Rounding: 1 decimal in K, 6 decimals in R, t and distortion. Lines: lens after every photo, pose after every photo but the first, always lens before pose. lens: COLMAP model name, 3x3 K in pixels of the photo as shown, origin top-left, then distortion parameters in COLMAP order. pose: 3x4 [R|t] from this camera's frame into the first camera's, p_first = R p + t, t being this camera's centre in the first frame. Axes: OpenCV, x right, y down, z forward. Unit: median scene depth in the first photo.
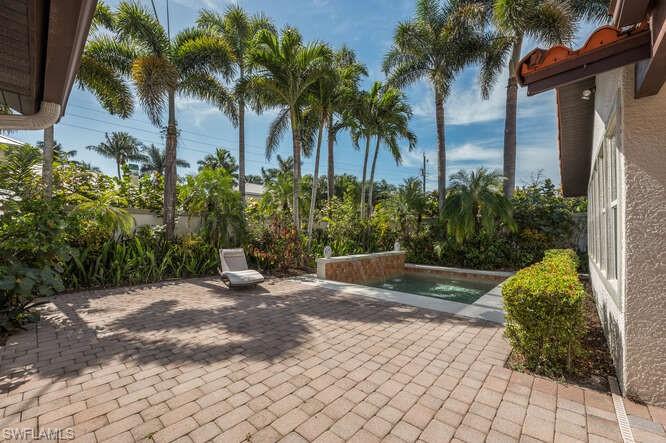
lens RADIAL K [[260.5, 0, 333.5], [0, 260.5, 232.7], [0, 0, 1]] dist [-0.000541, -0.000046]
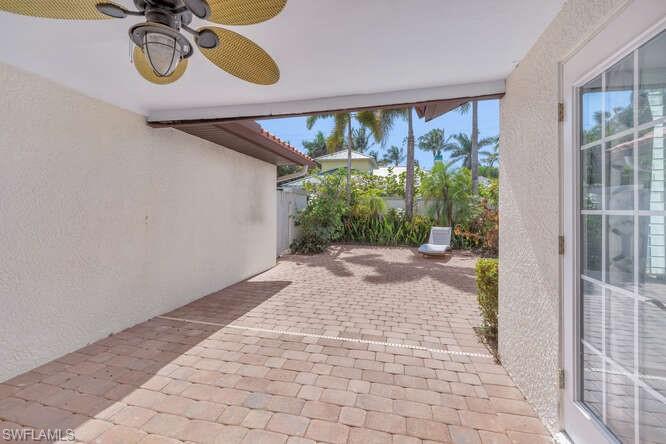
lens RADIAL K [[277.0, 0, 333.2], [0, 277.0, 205.0], [0, 0, 1]] dist [-0.002942, -0.000328]
pose [[0.490993, -0.015226, -0.871030, 0.474591], [-0.014987, 0.999552, -0.025921, 0.002291], [0.871034, 0.025781, 0.490545, -0.060391]]
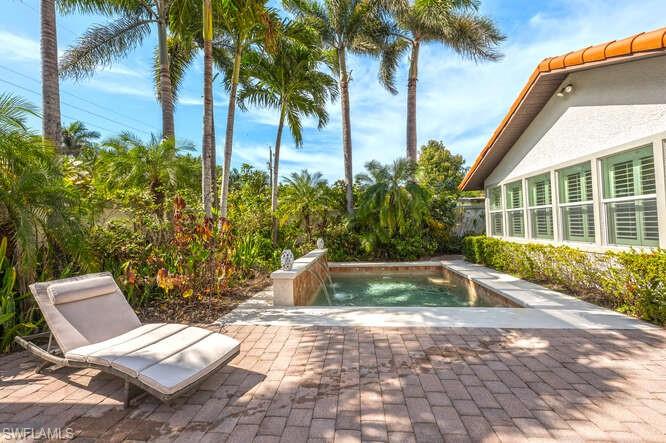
lens RADIAL K [[257.5, 0, 316.8], [0, 257.5, 223.5], [0, 0, 1]] dist [-0.000300, -0.000115]
pose [[0.809839, -0.020825, 0.586283, -0.323896], [0.033256, 0.999392, -0.010438, -0.001146], [-0.585709, 0.027951, 0.810039, 0.494219]]
